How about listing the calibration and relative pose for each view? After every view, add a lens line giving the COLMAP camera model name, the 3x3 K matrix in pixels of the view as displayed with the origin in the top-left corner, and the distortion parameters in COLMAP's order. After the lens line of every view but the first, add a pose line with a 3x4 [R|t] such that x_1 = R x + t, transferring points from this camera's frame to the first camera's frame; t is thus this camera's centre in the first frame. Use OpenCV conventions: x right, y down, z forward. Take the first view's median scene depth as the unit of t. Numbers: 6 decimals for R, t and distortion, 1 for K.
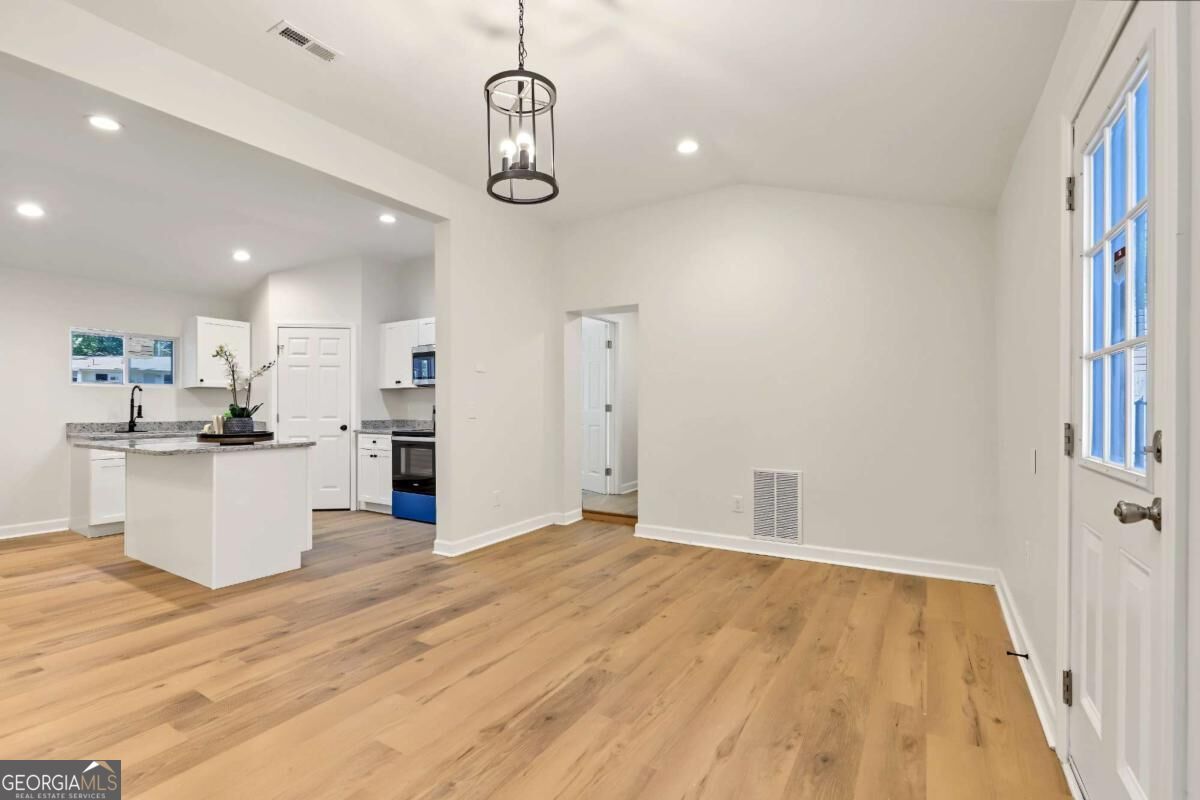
lens RADIAL K [[546.9, 0, 598.4], [0, 546.9, 399.3], [0, 0, 1]] dist [0.001377, 0.000840]
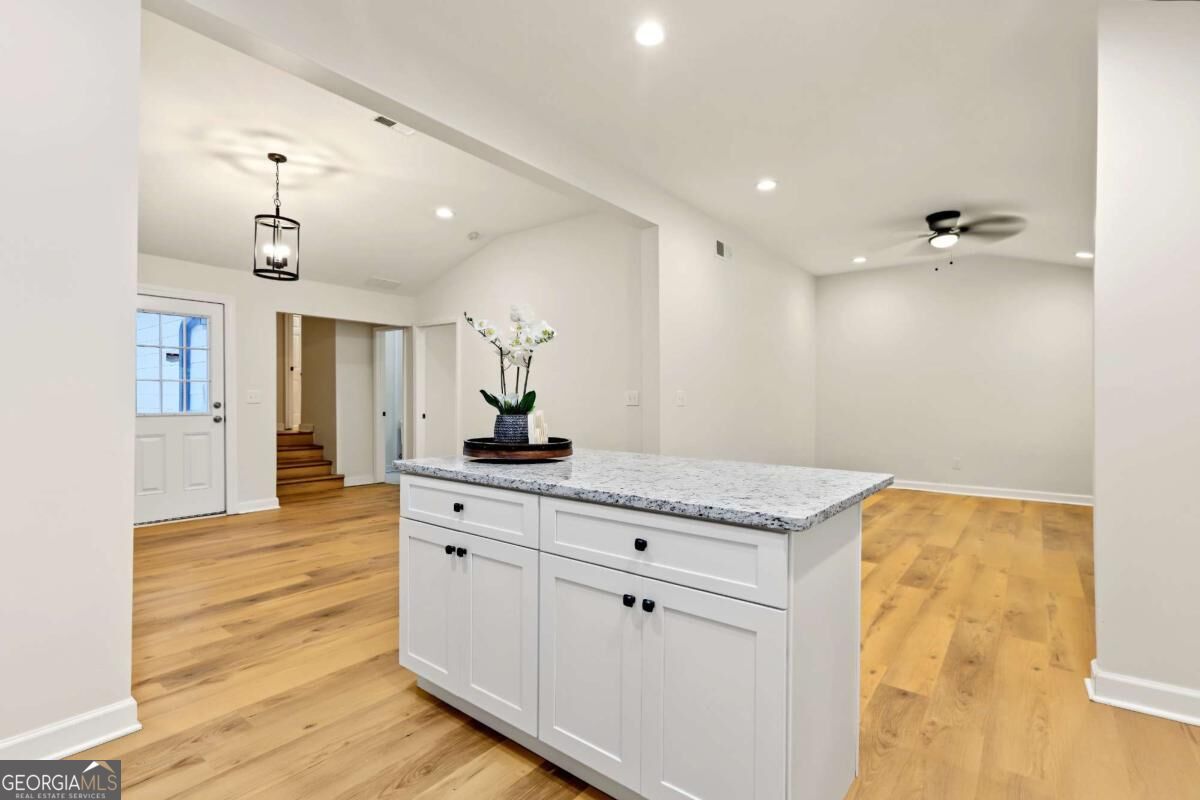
lens RADIAL K [[542.0, 0, 588.2], [0, 542.0, 391.5], [0, 0, 1]] dist [-0.005355, -0.000411]
pose [[-0.994405, -0.000475, 0.105632, -1.023629], [-0.003185, 0.999670, -0.025481, 0.028768], [-0.105585, -0.025675, -0.994079, 2.027206]]
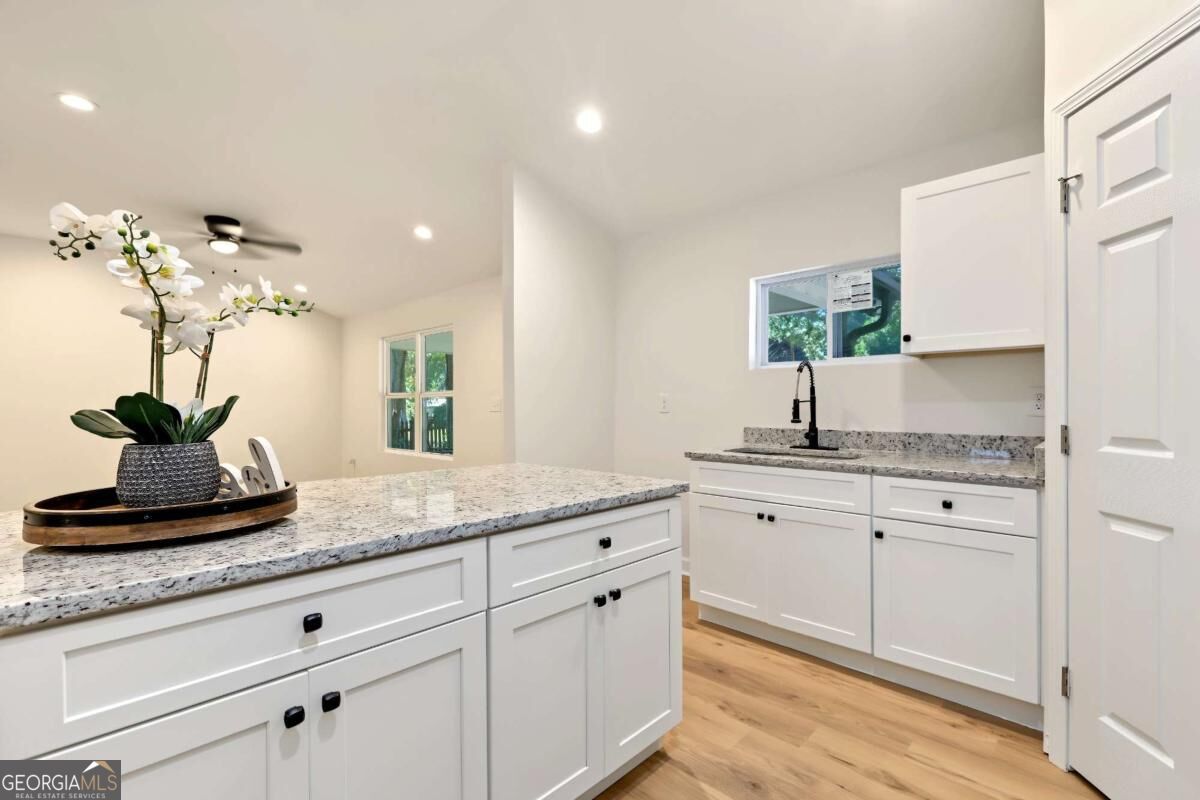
lens RADIAL K [[546.9, 0, 590.3], [0, 546.9, 409.8], [0, 0, 1]] dist [0.001377, 0.000840]
pose [[-0.221780, 0.013148, -0.975008, -0.504047], [0.025092, 0.999655, 0.007773, 0.021843], [0.974774, -0.022741, -0.222033, 1.637267]]
